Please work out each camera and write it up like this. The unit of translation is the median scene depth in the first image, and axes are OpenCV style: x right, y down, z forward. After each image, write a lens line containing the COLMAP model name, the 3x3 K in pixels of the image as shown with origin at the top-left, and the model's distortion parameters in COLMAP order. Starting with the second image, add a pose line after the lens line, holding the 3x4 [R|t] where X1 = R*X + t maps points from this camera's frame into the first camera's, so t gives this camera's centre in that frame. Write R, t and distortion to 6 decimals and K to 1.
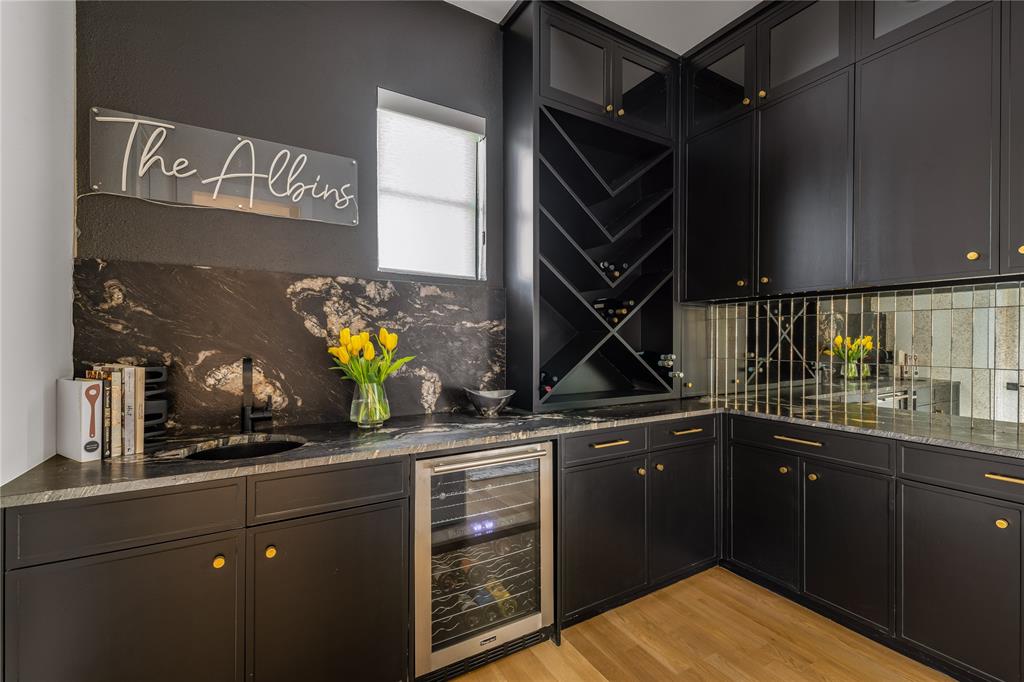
lens RADIAL K [[458.5, 0, 512.0], [0, 458.5, 341.0], [0, 0, 1]] dist [0.016194, 0.000157]
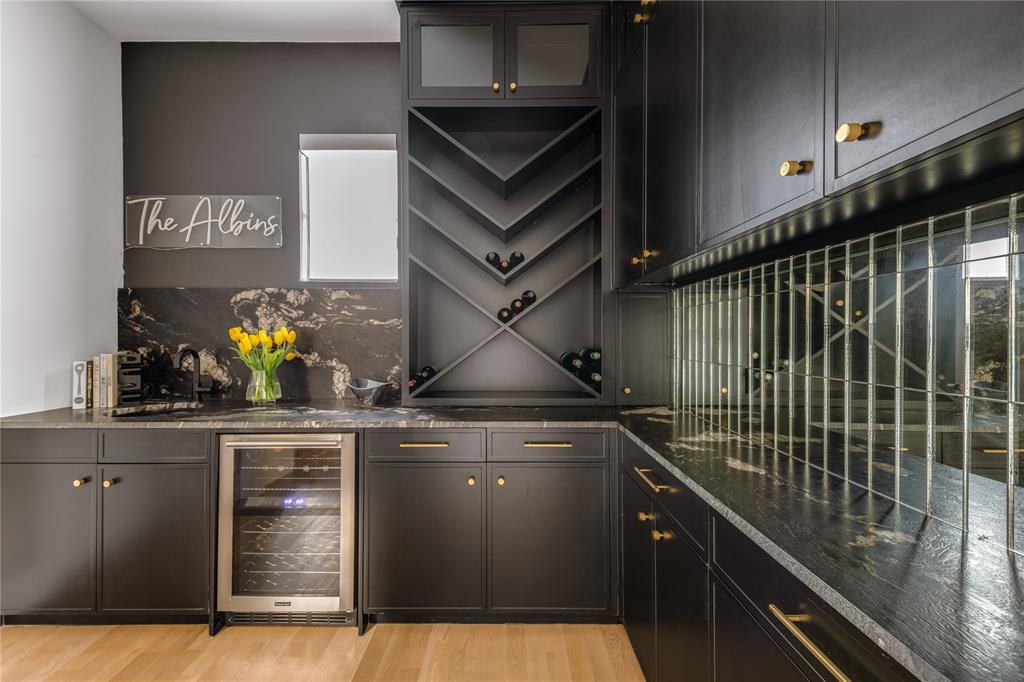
lens RADIAL K [[394.0, 0, 512.0], [0, 394.0, 341.0], [0, 0, 1]] dist [0.033852, -0.009871]
pose [[0.845512, 0.000342, -0.533957, 0.835822], [0.001654, 0.999993, 0.003258, 0.008249], [0.533954, -0.003638, 0.845505, 0.422973]]
